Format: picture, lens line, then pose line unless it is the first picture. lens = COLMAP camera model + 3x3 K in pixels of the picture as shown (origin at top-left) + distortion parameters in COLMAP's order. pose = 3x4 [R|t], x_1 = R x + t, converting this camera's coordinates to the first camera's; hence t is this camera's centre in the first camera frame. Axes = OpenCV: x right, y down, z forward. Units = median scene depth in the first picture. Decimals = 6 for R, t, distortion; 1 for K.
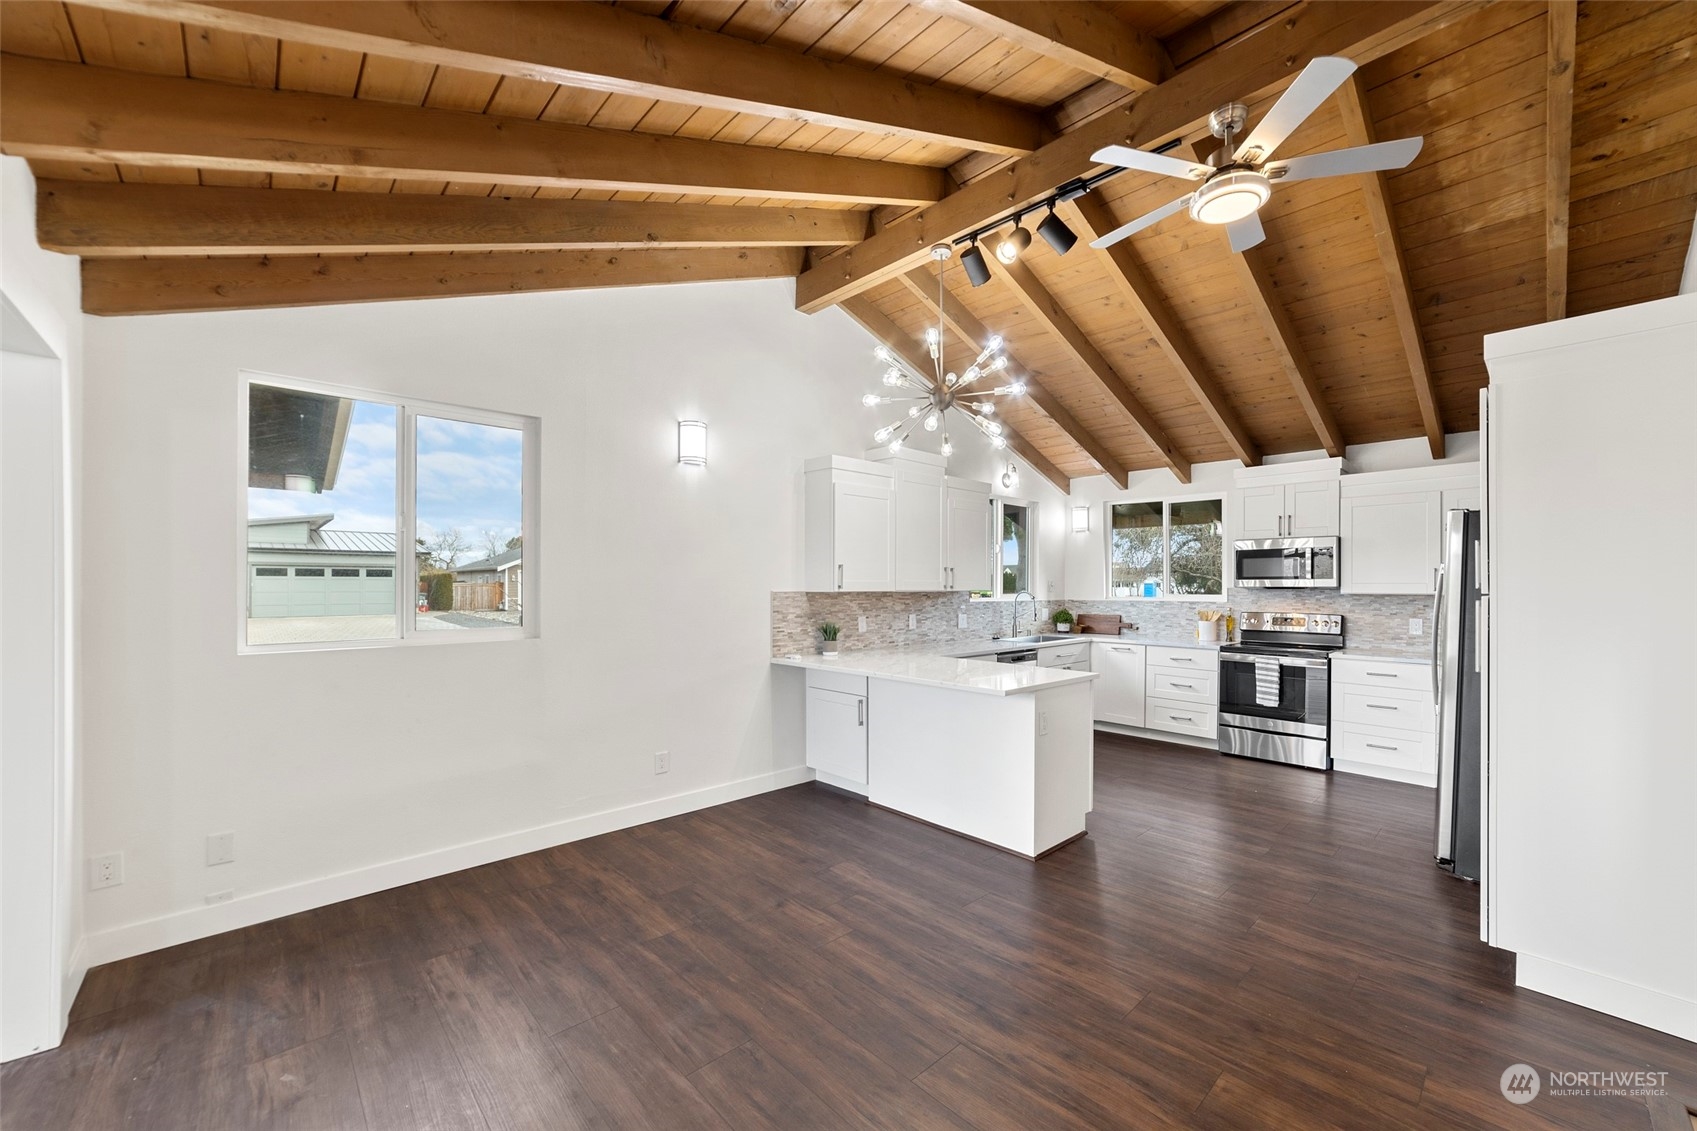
lens RADIAL K [[658.7, 0, 853.2], [0, 658.7, 584.8], [0, 0, 1]] dist [-0.025944, 0.009774]
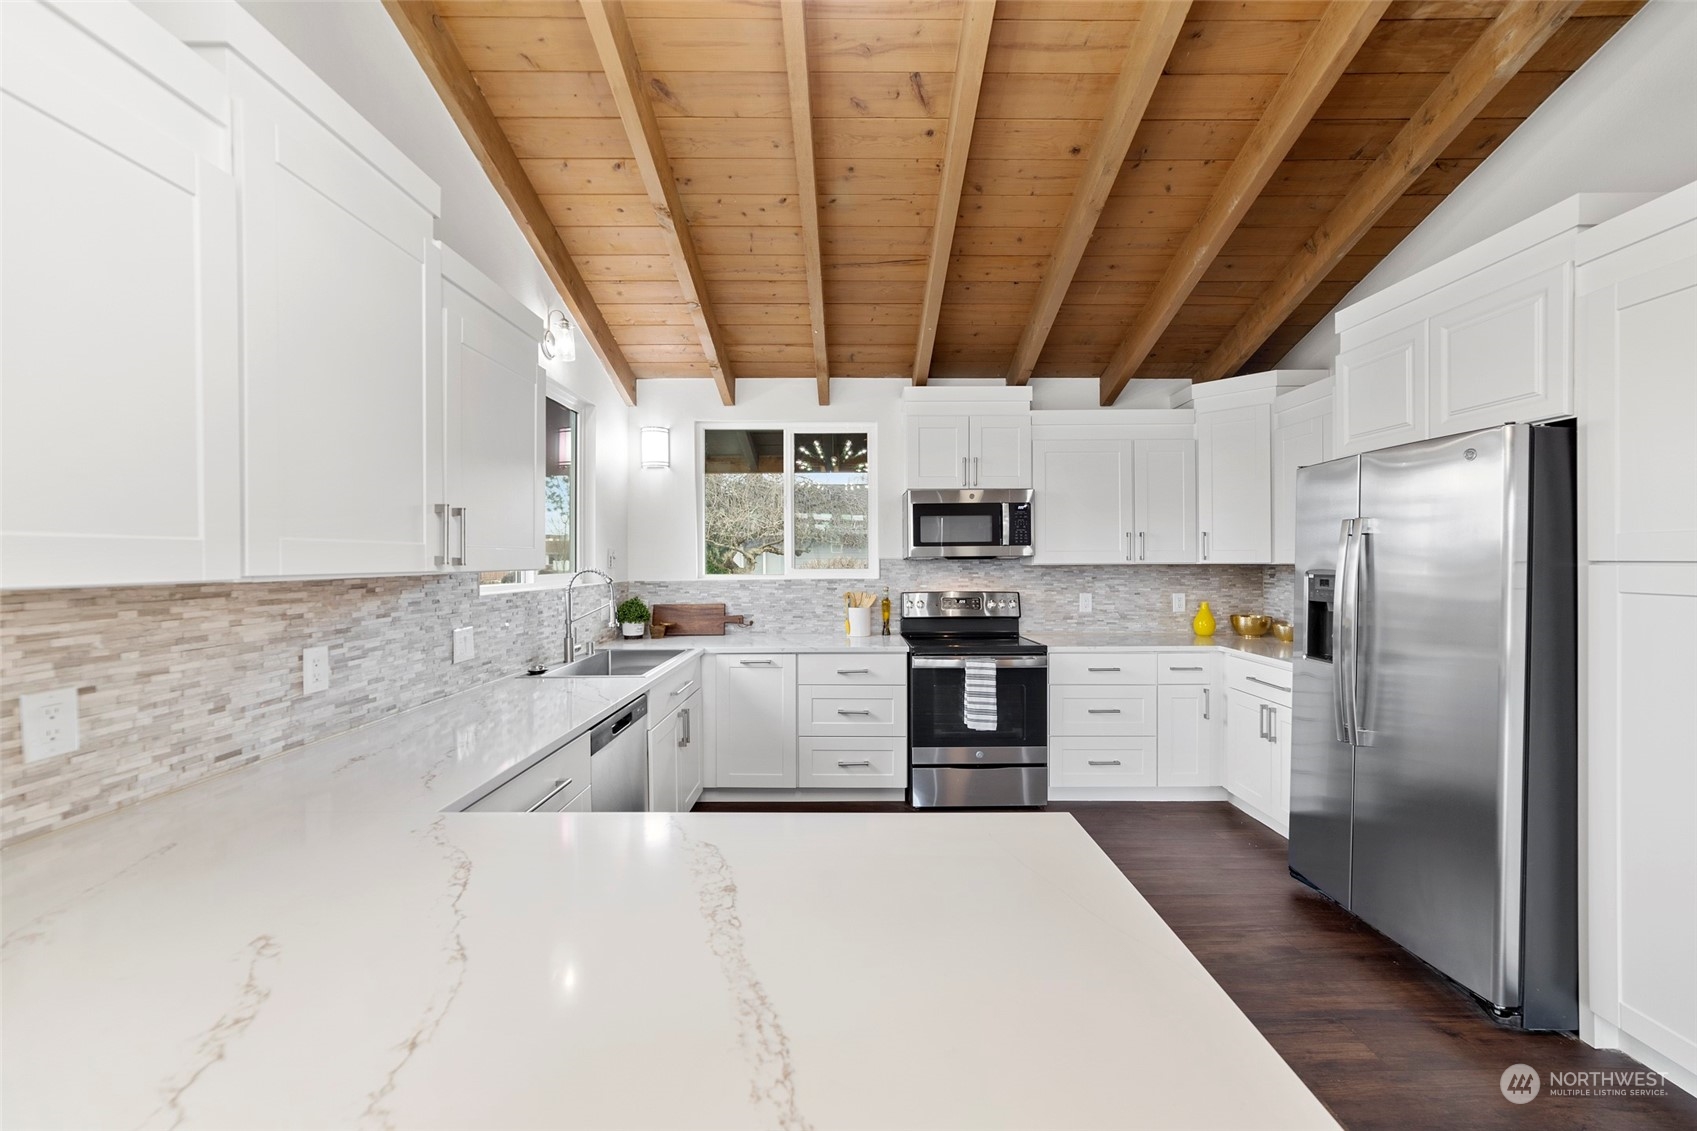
lens RADIAL K [[661.5, 0, 848.5], [0, 661.5, 565.5], [0, 0, 1]] dist [-0.000957, 0.009483]
pose [[0.686952, -0.015064, 0.726546, 0.032427], [0.006839, 0.999875, 0.014264, 0.001500], [-0.726670, -0.004829, 0.686969, 0.570618]]
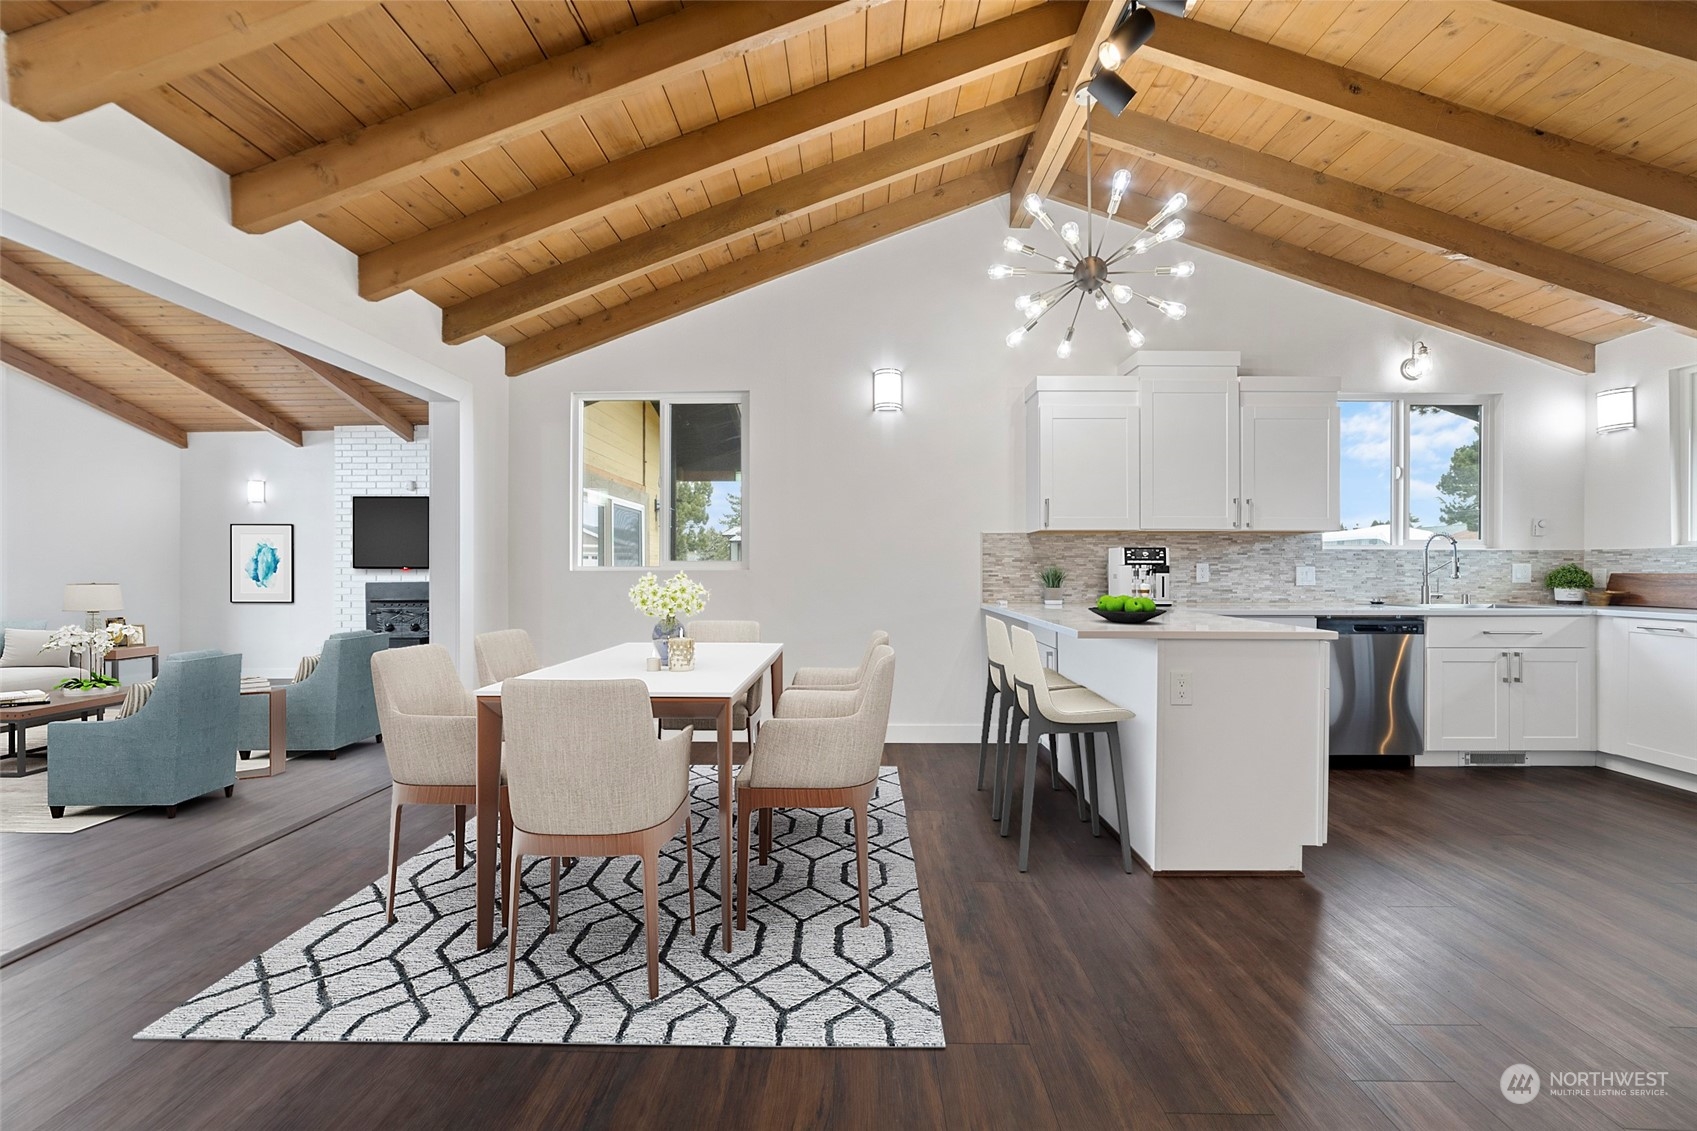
lens RADIAL K [[655.0, 0, 854.4], [0, 655.0, 566.7], [0, 0, 1]] dist [-0.026576, 0.010090]
pose [[0.721775, -0.001725, -0.692125, 0.318713], [0.001881, 0.999998, -0.000530, 0.047442], [0.692125, -0.000920, 0.721777, 0.154460]]
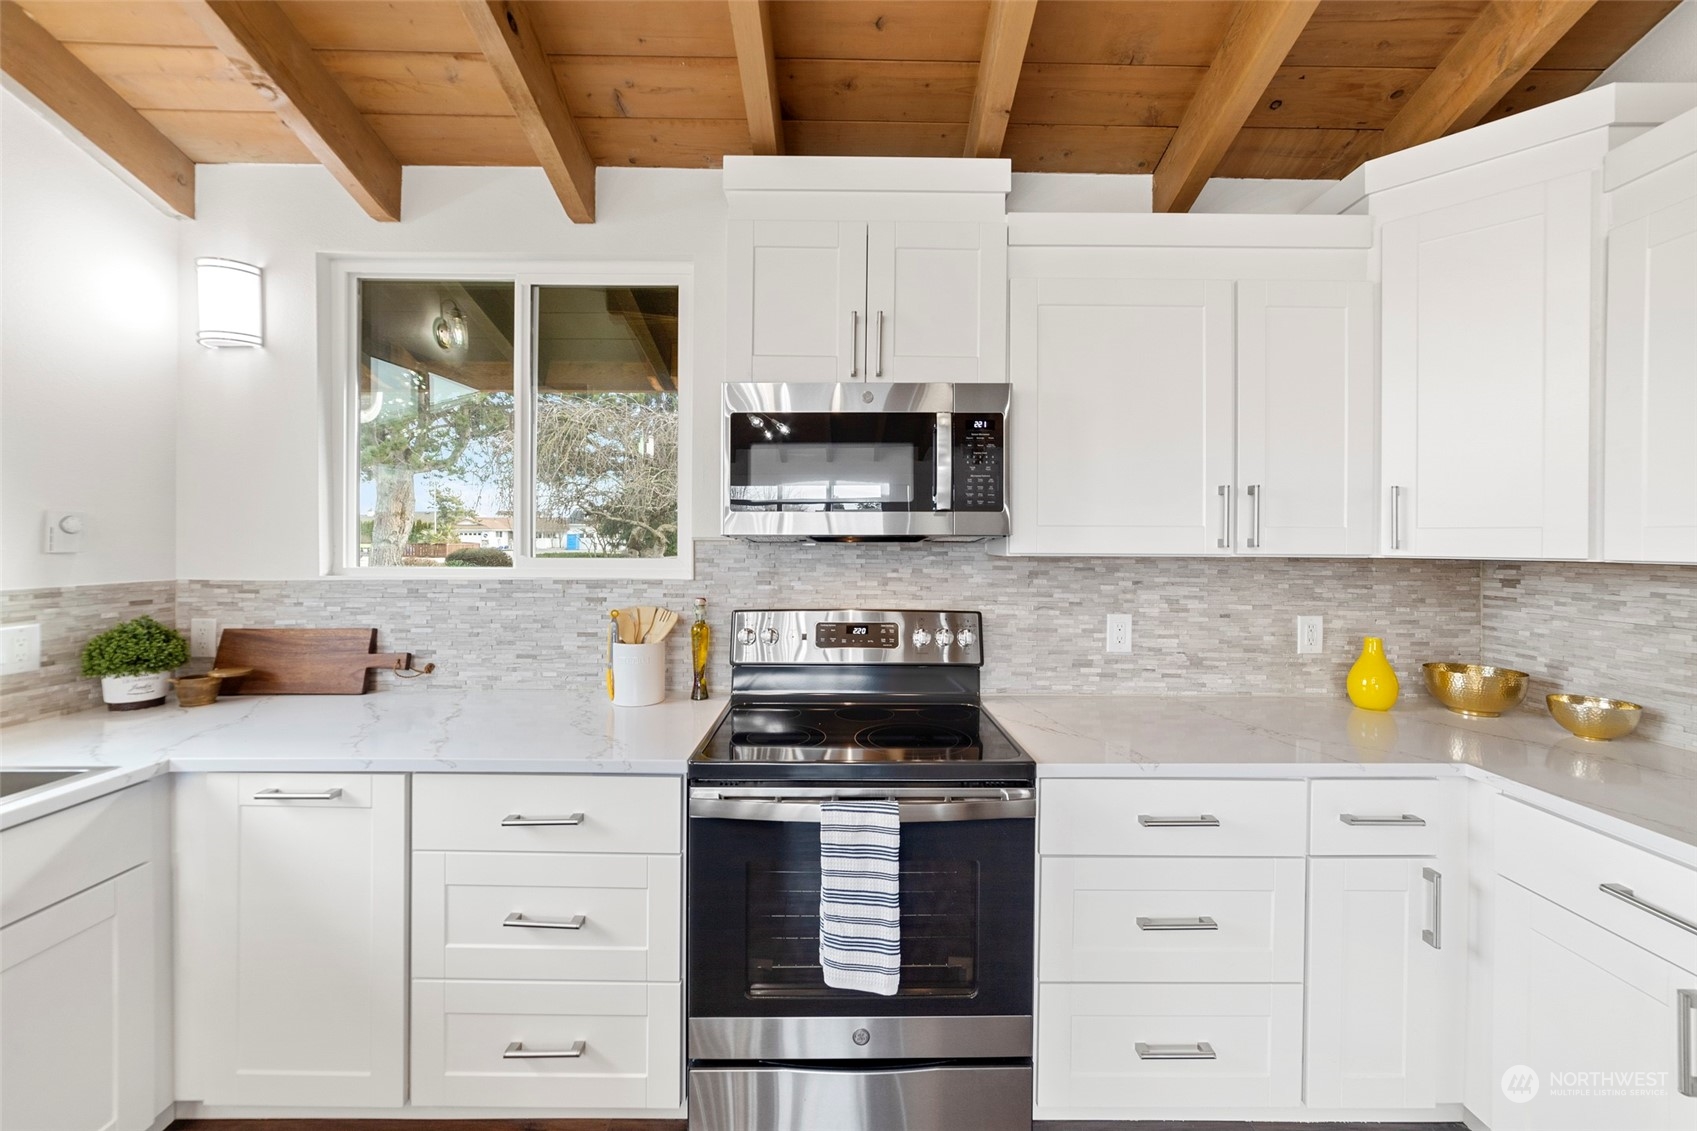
lens RADIAL K [[669.3, 0, 842.1], [0, 669.3, 542.4], [0, 0, 1]] dist [-0.000772, 0.008579]
pose [[0.692931, -0.003242, 0.720997, 0.399716], [-0.003733, 0.999960, 0.008085, 0.003520], [-0.720994, -0.008294, 0.692891, 0.750080]]
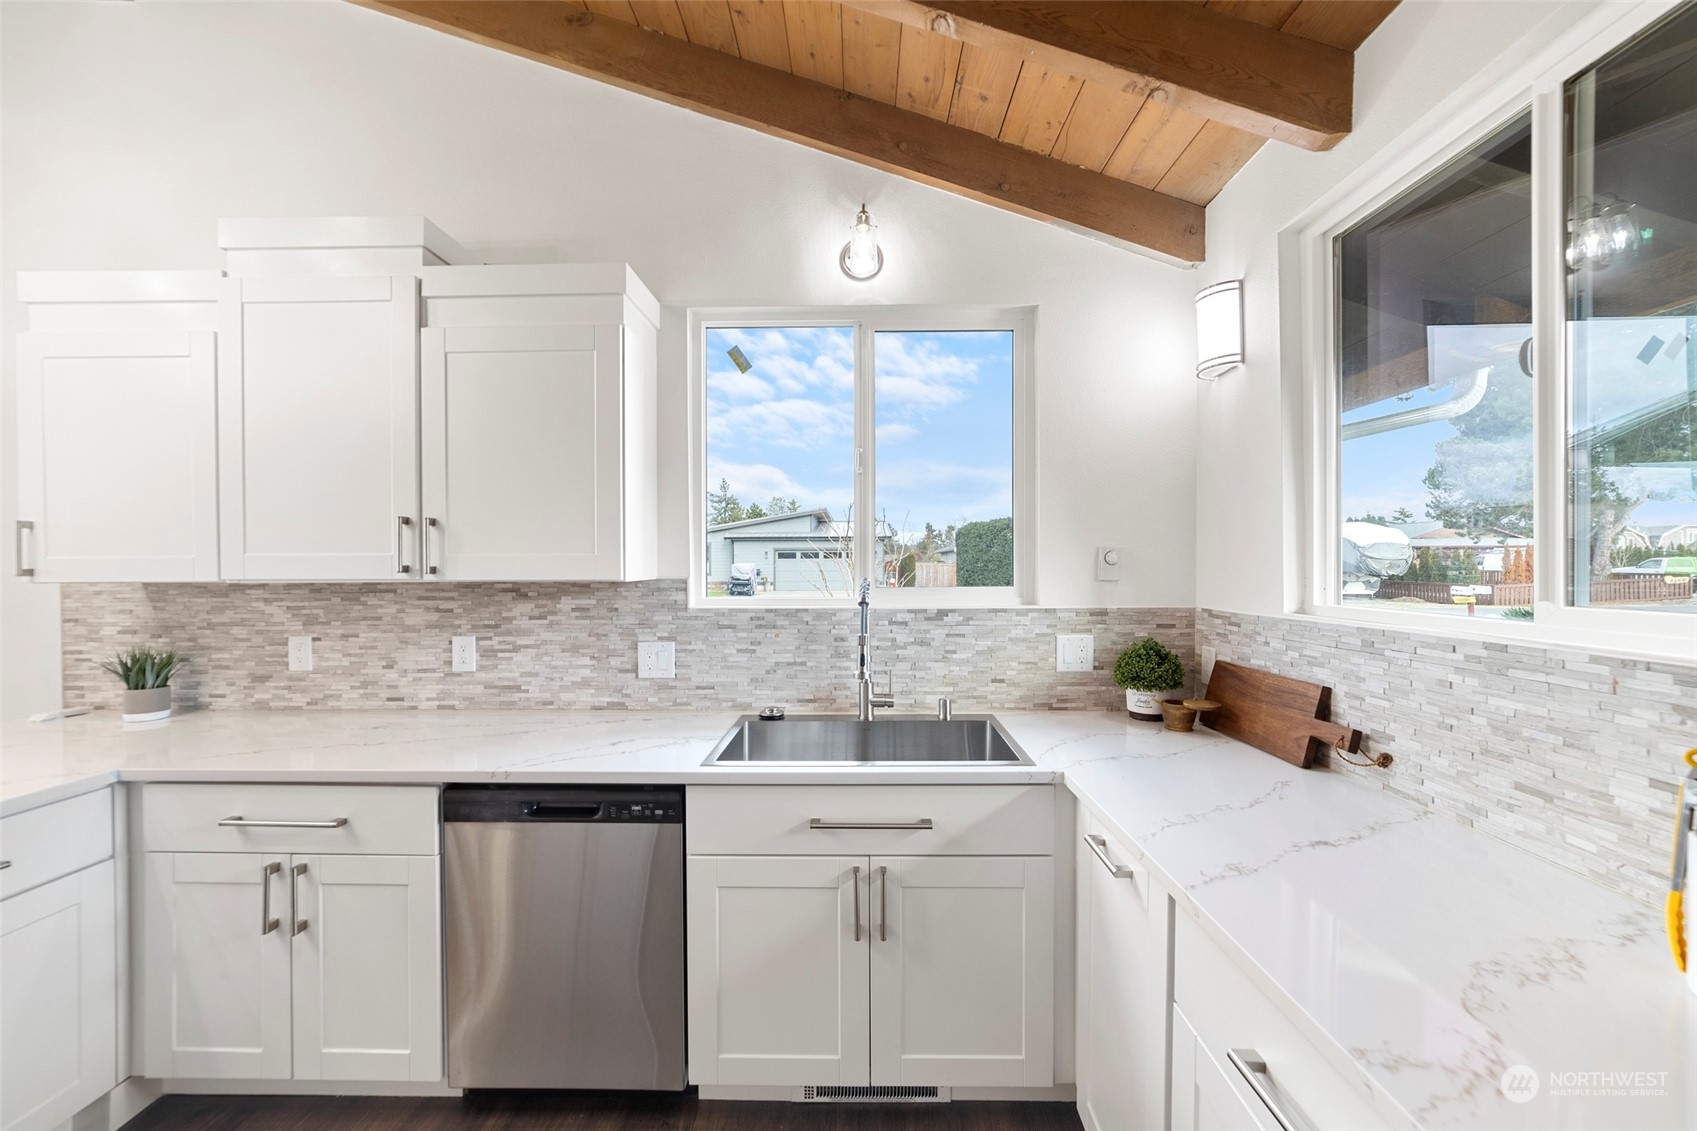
lens RADIAL K [[650.5, 0, 849.5], [0, 650.5, 570.8], [0, 0, 1]] dist [-0.007453, 0.000289]
pose [[0.716131, 0.000417, -0.697965, 0.536523], [0.007731, 0.999934, 0.008531, 0.002073], [0.697923, -0.011505, 0.716081, 0.858943]]
